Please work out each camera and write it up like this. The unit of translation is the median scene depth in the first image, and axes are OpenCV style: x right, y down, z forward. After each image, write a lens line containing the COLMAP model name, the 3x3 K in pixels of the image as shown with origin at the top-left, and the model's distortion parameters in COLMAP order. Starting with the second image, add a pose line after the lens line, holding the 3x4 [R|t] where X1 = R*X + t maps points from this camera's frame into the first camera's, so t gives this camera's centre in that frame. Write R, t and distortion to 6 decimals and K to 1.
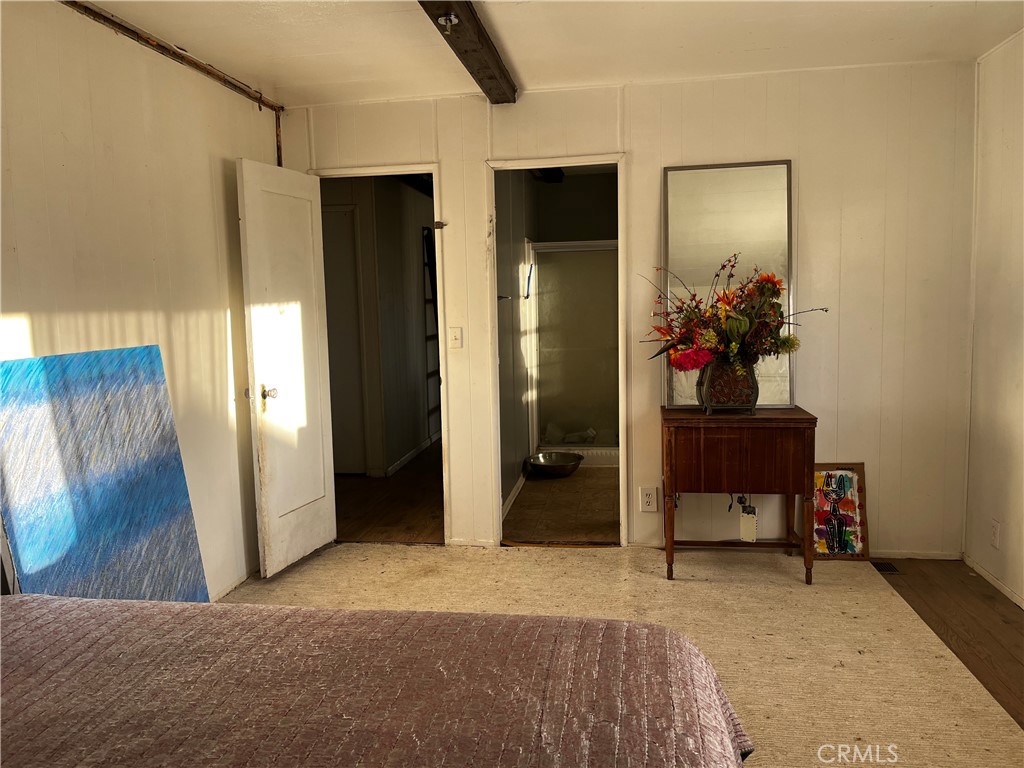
lens RADIAL K [[774.3, 0, 513.9], [0, 774.3, 372.5], [0, 0, 1]] dist [0.065503, -0.095814]
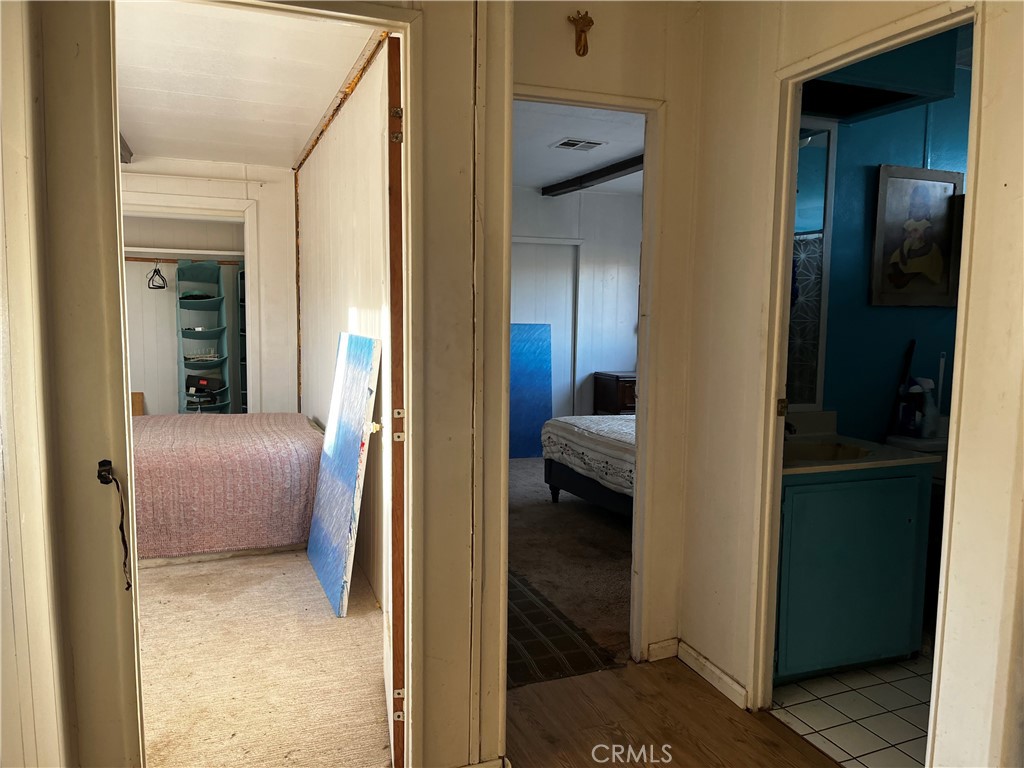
lens RADIAL K [[774.3, 0, 517.5], [0, 774.3, 392.3], [0, 0, 1]] dist [0.065503, -0.095814]
pose [[-0.870063, 0.071627, -0.487709, -0.109272], [-0.033409, 0.978543, 0.203315, -0.207480], [0.491807, 0.193191, -0.849001, 2.222117]]
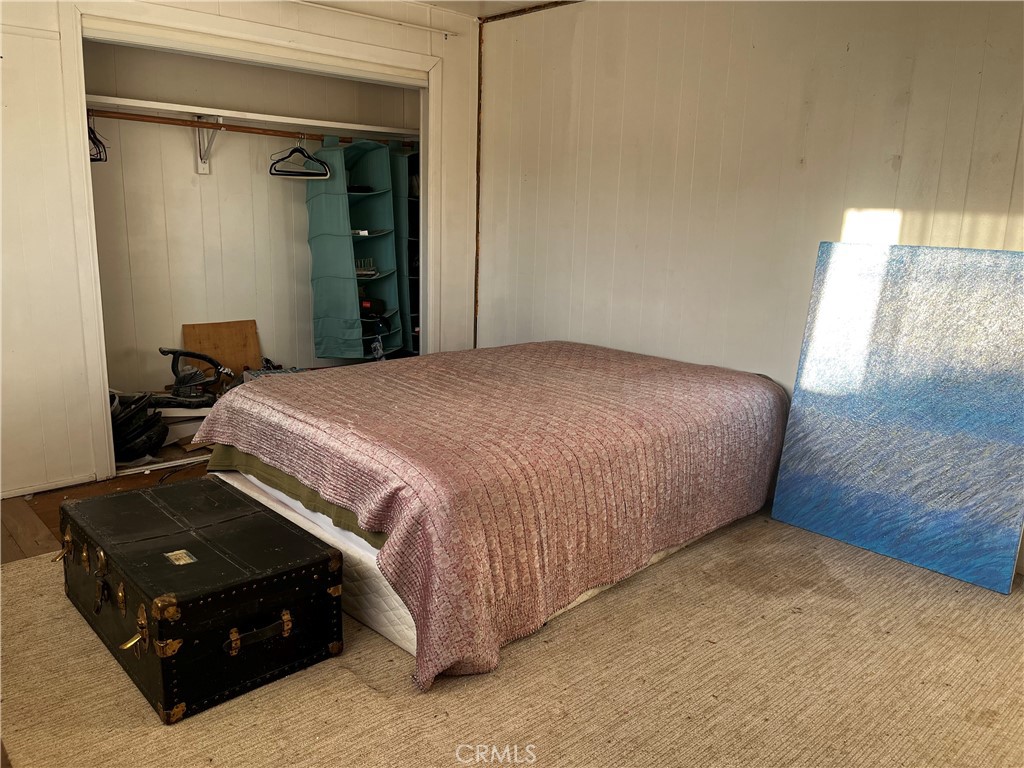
lens RADIAL K [[774.3, 0, 514.0], [0, 774.3, 378.9], [0, 0, 1]] dist [0.065503, -0.095814]
pose [[-0.633197, 0.183497, -0.751925, 0.670992], [-0.078610, 0.951220, 0.298330, -0.126068], [0.769989, 0.248010, -0.587885, 1.166036]]
